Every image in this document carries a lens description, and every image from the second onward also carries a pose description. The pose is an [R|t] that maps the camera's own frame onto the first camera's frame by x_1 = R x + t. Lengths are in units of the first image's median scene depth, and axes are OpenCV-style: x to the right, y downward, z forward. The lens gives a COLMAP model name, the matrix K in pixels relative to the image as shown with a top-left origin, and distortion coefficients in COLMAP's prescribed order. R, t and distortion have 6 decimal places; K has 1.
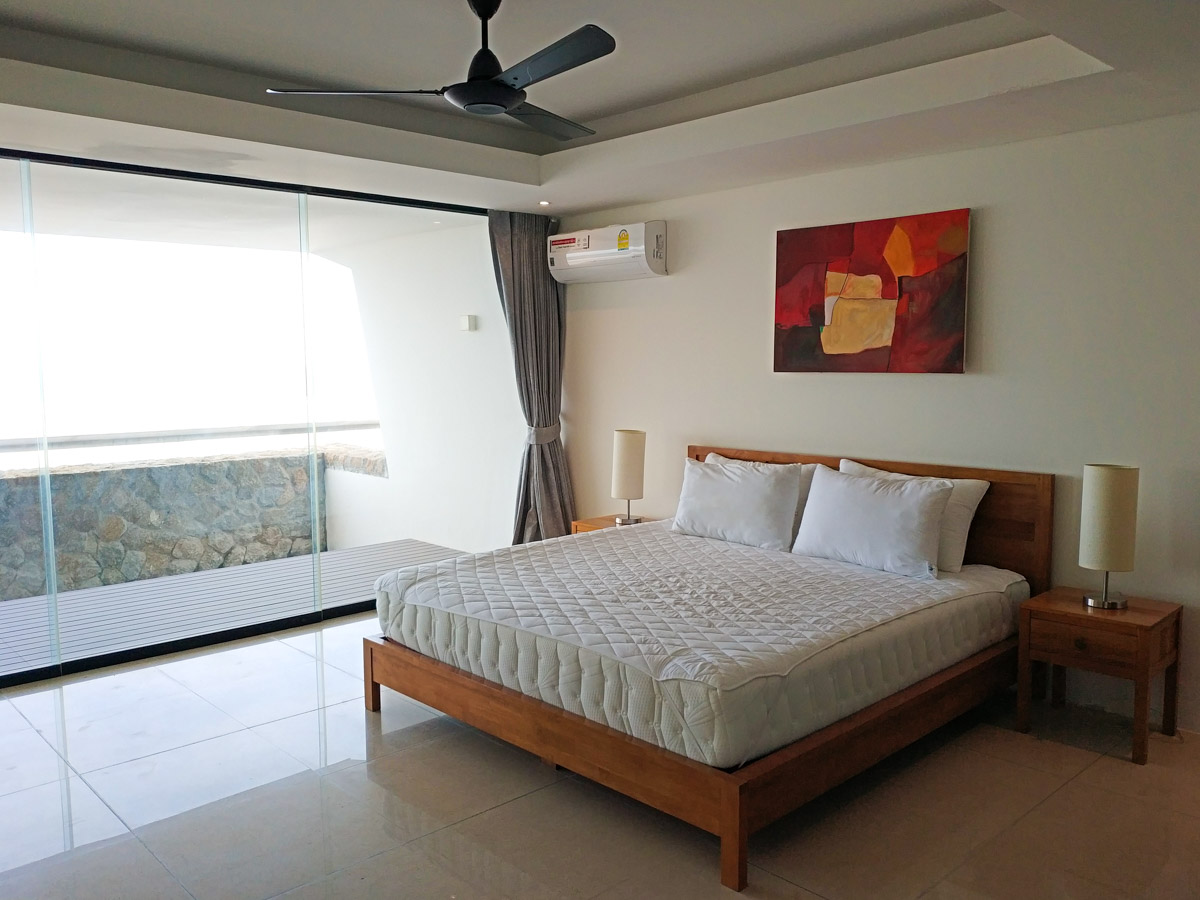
lens RADIAL K [[956.3, 0, 603.9], [0, 956.3, 454.9], [0, 0, 1]] dist [-0.003081, -0.003969]
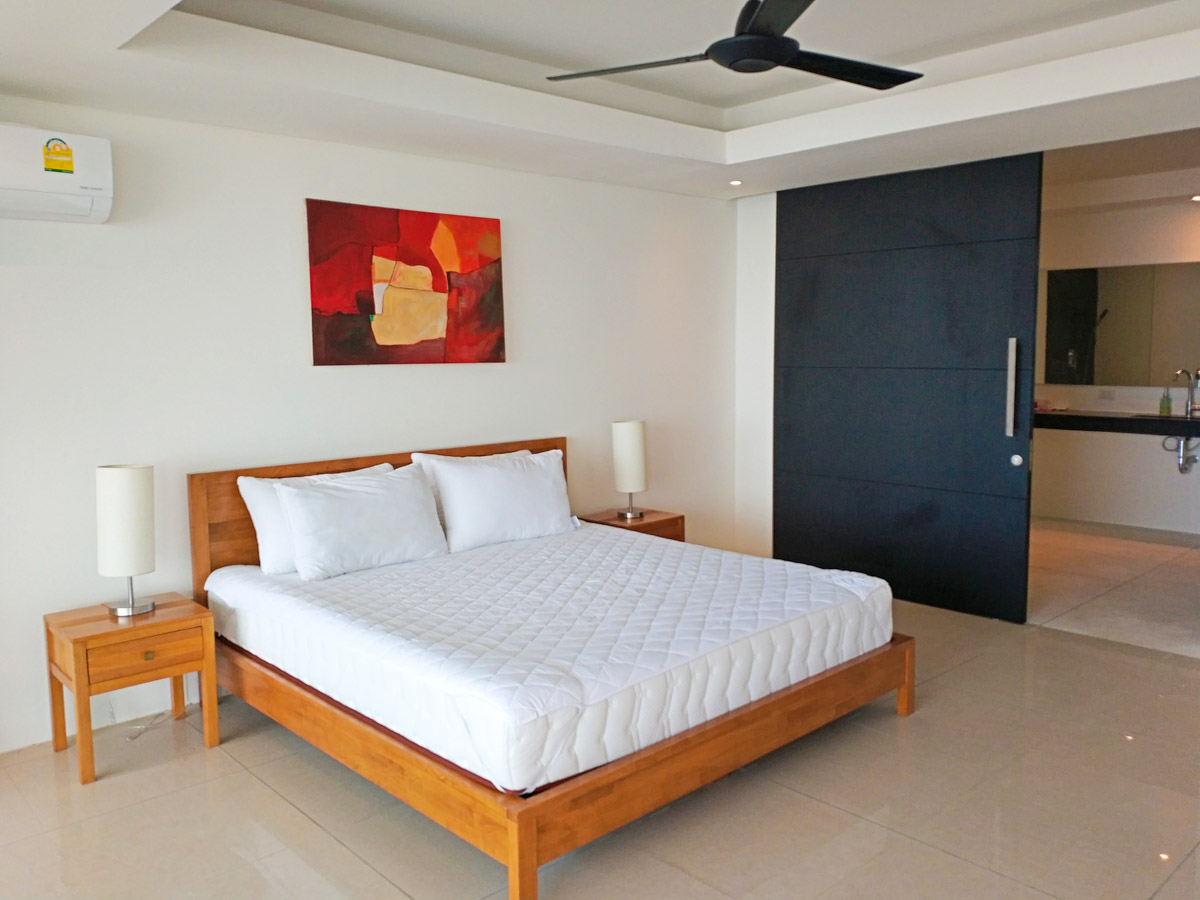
lens RADIAL K [[956.3, 0, 603.6], [0, 956.3, 437.9], [0, 0, 1]] dist [-0.003081, -0.003969]
pose [[-0.016358, -0.078238, 0.996800, -0.739150], [0.113442, 0.990351, 0.079594, -0.069094], [-0.993410, 0.114381, -0.007324, 0.846012]]
